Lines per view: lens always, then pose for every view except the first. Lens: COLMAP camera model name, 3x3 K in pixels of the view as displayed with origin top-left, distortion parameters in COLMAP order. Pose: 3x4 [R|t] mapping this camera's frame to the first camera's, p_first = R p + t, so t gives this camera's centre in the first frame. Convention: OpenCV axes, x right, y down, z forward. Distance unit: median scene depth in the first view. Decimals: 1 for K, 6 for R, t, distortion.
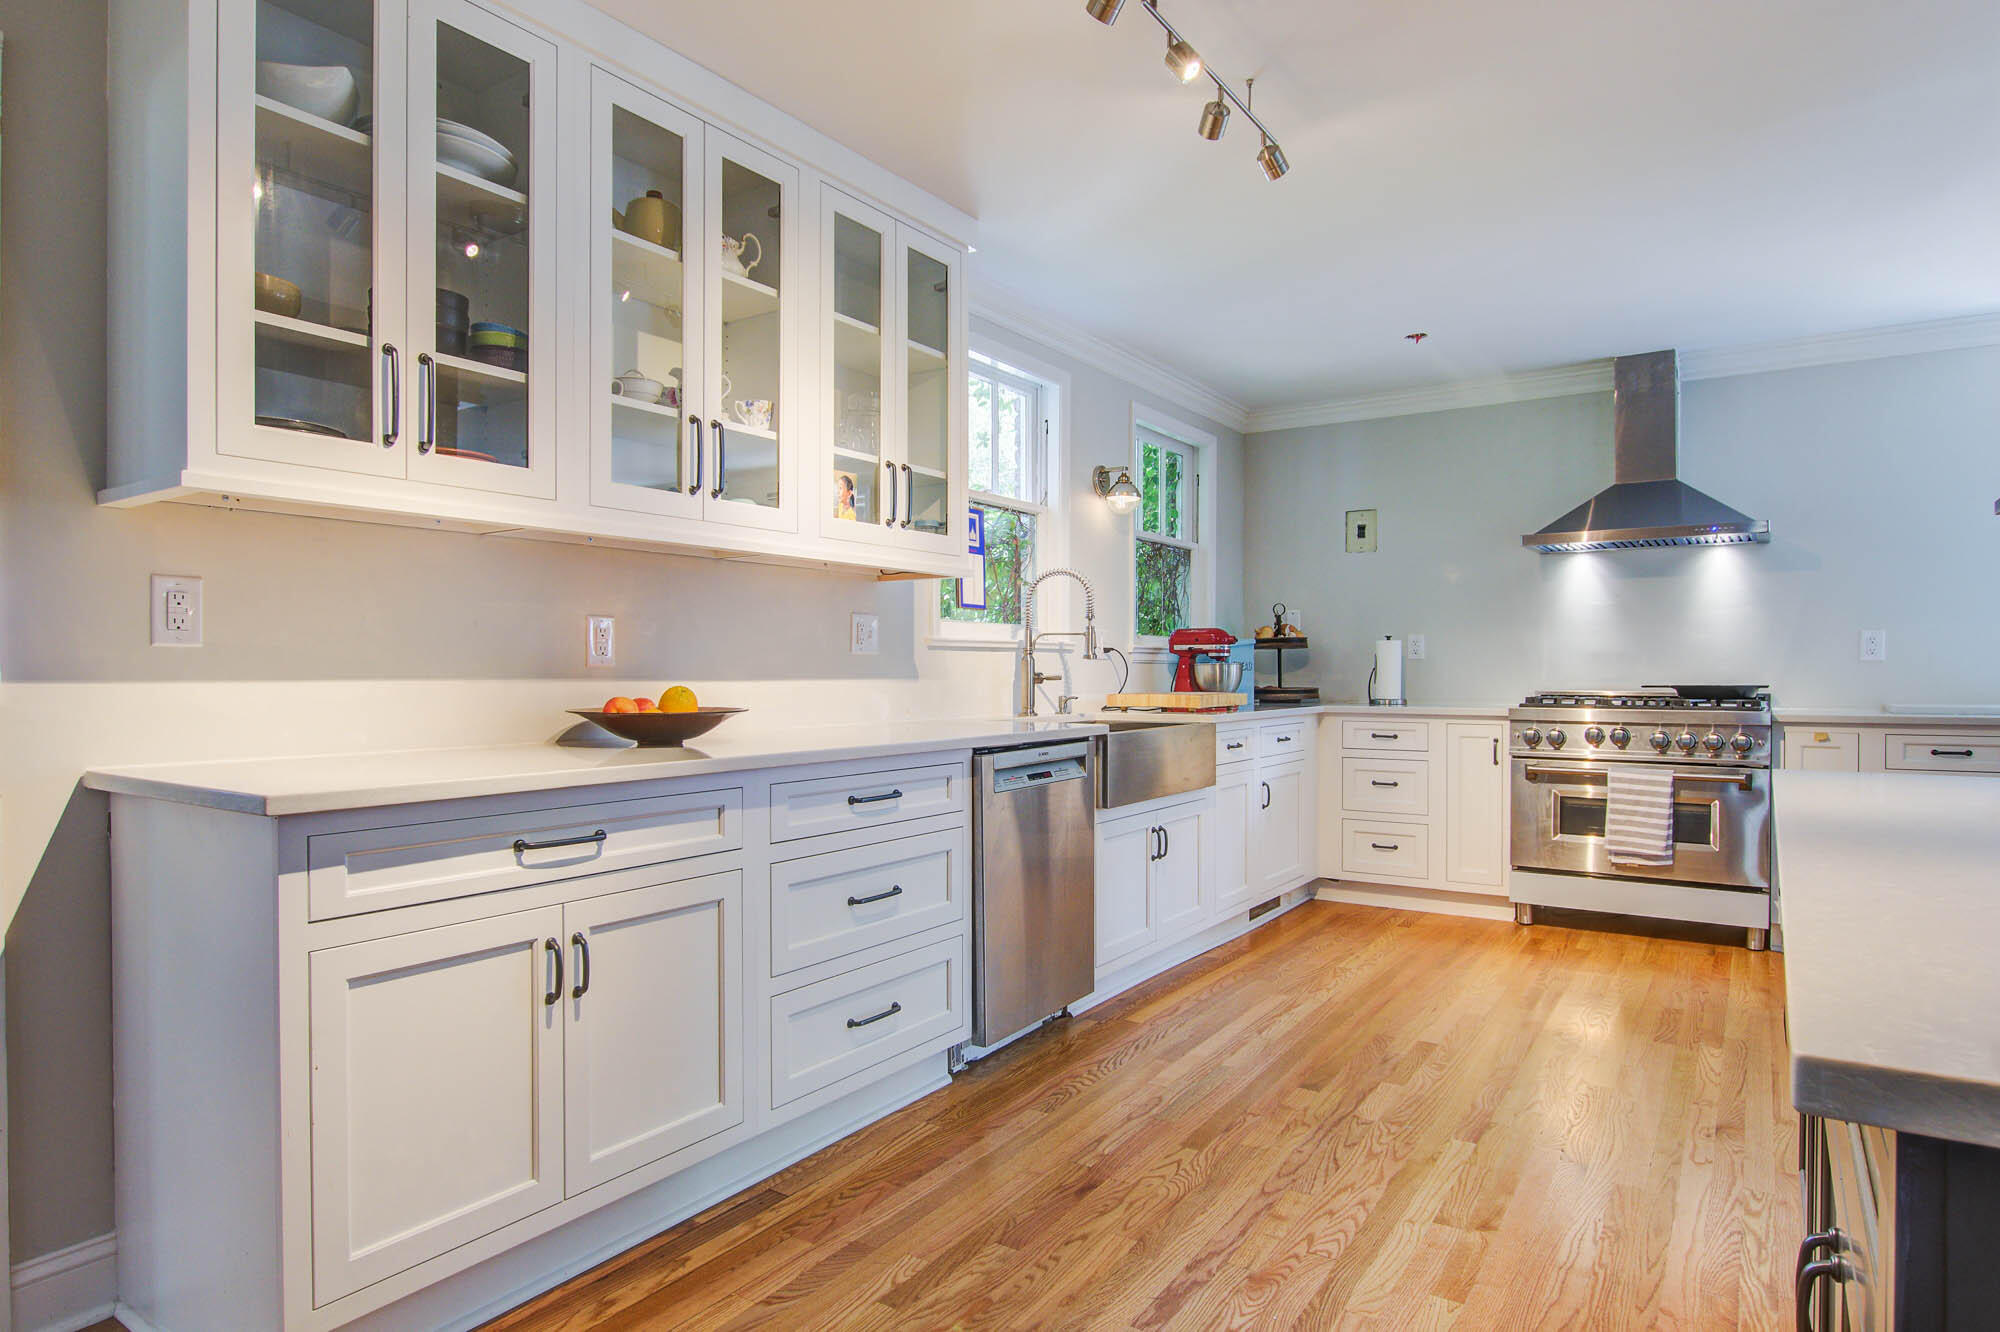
lens RADIAL K [[1105.8, 0, 1000.0], [0, 1105.8, 666.0], [0, 0, 1]] dist [-0.003837, -0.000405]
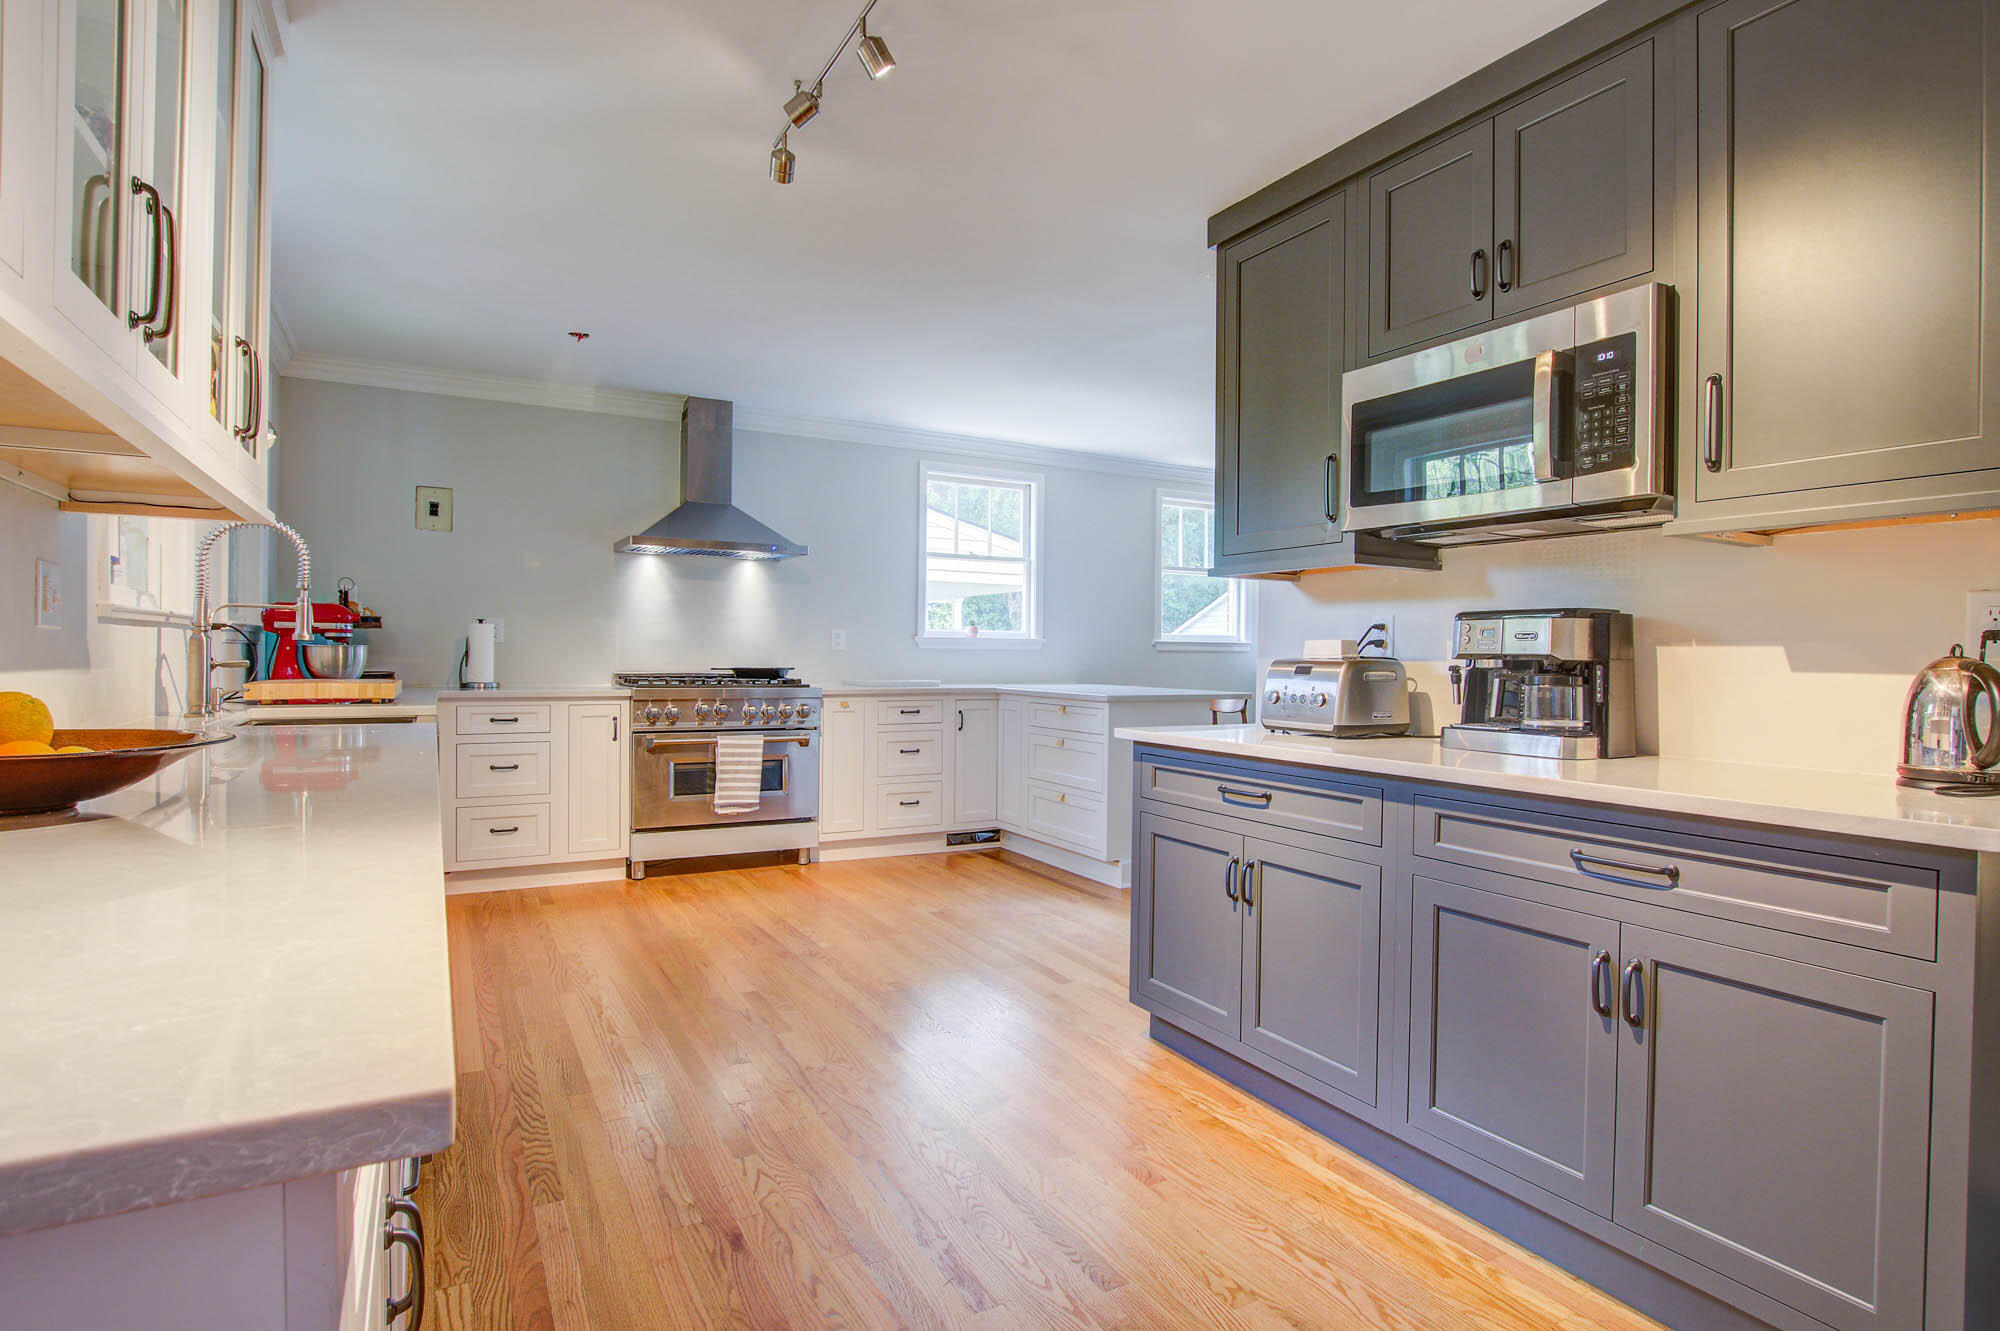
lens RADIAL K [[993.7, 0, 963.8], [0, 993.7, 659.9], [0, 0, 1]] dist [-0.028176, 0.000593]
pose [[0.467191, 0.000080, 0.884157, -0.270905], [-0.014771, 0.999861, 0.007714, -0.004430], [-0.884033, -0.016664, 0.467127, 0.235034]]
